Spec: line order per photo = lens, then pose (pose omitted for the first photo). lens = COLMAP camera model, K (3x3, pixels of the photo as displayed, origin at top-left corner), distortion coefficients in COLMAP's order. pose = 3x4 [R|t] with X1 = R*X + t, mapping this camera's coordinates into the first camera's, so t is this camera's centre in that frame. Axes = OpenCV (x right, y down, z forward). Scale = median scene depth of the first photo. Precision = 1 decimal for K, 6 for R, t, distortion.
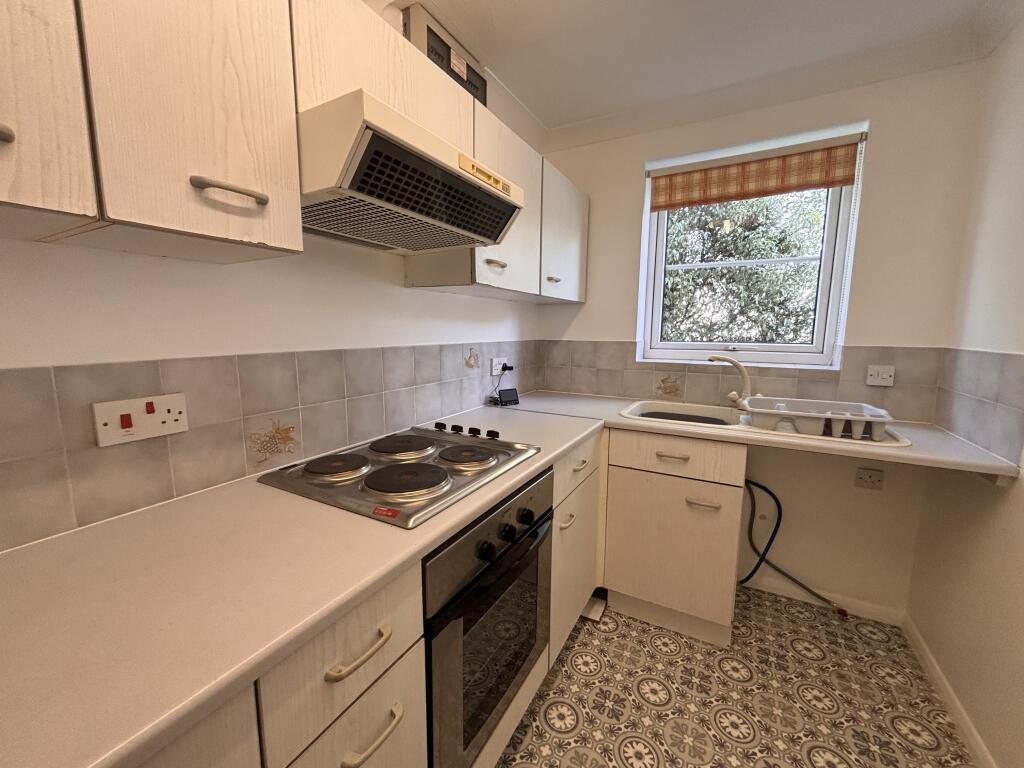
lens RADIAL K [[407.6, 0, 511.8], [0, 407.6, 383.5], [0, 0, 1]] dist [-0.001652, 0.000795]
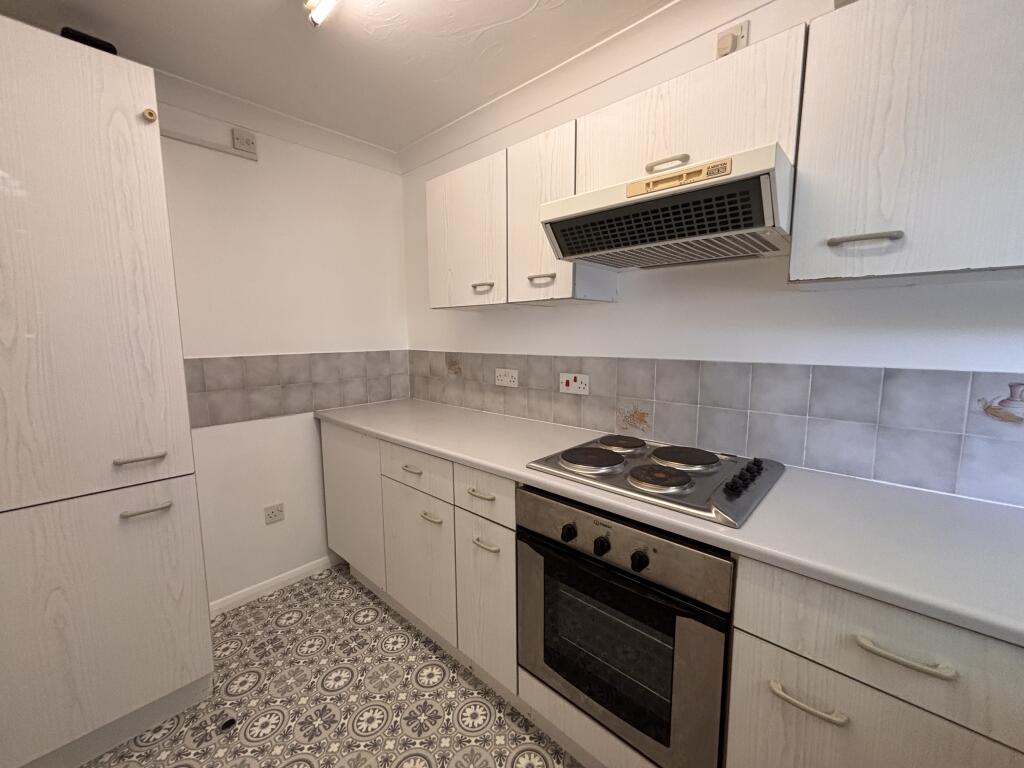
lens RADIAL K [[417.5, 0, 515.6], [0, 417.5, 381.6], [0, 0, 1]] dist [0.015381, -0.000120]
pose [[-0.227427, 0.109778, -0.967587, 0.713126], [-0.129108, 0.981455, 0.141698, -0.109706], [0.965198, 0.157149, -0.209036, 0.671838]]
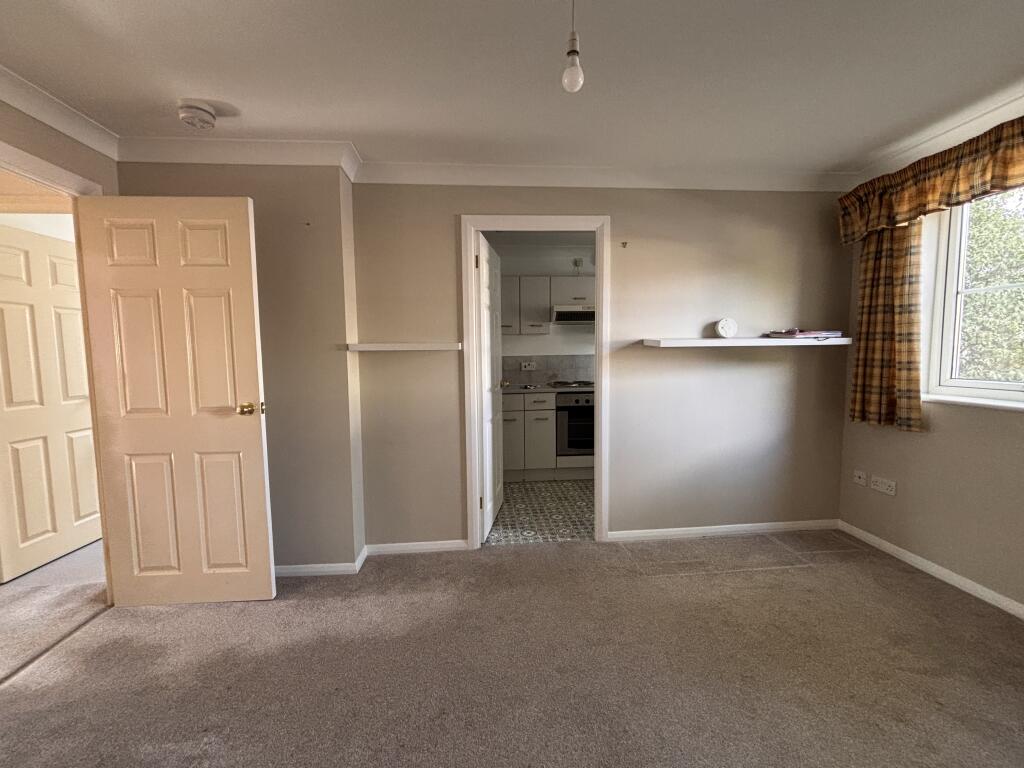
lens RADIAL K [[406.1, 0, 509.2], [0, 406.1, 384.4], [0, 0, 1]] dist [-0.001052, -0.000245]
pose [[0.549909, 0.051383, -0.833642, 1.928648], [-0.097028, 0.995278, -0.002659, 0.204949], [0.829570, 0.082349, 0.552298, -1.197266]]
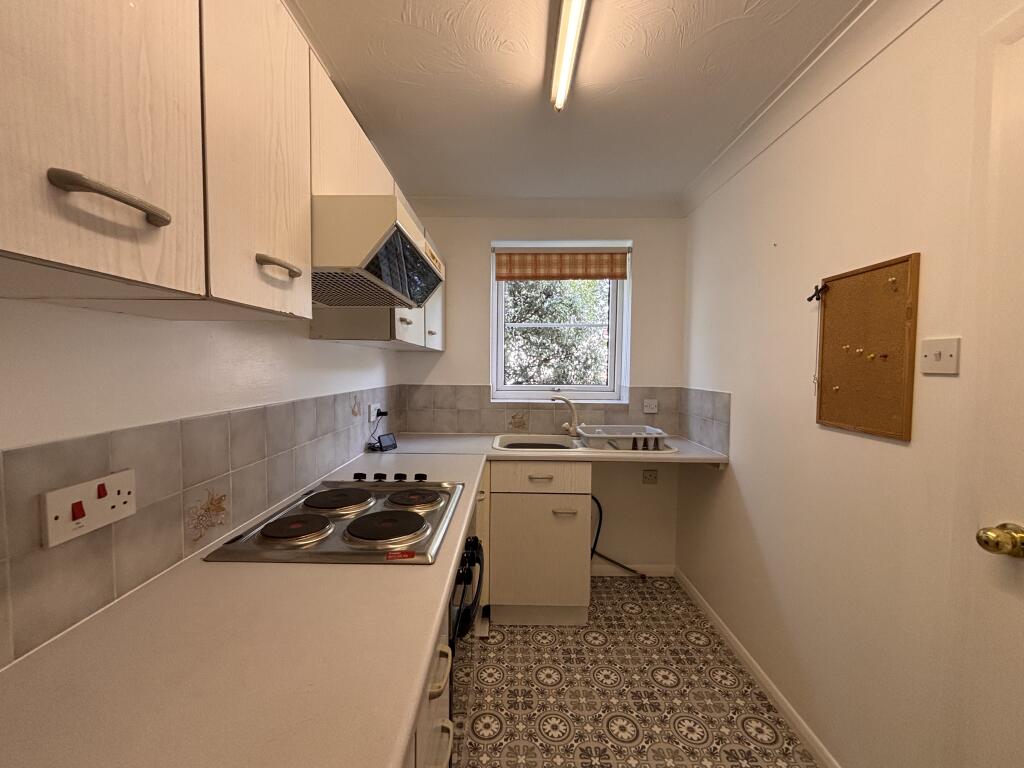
lens RADIAL K [[406.1, 0, 509.2], [0, 406.1, 384.4], [0, 0, 1]] dist [-0.001052, -0.000245]
pose [[0.878231, -0.018579, 0.477875, -0.319928], [0.060340, 0.995564, -0.072187, -0.027445], [-0.474414, 0.092232, 0.875457, -0.082707]]
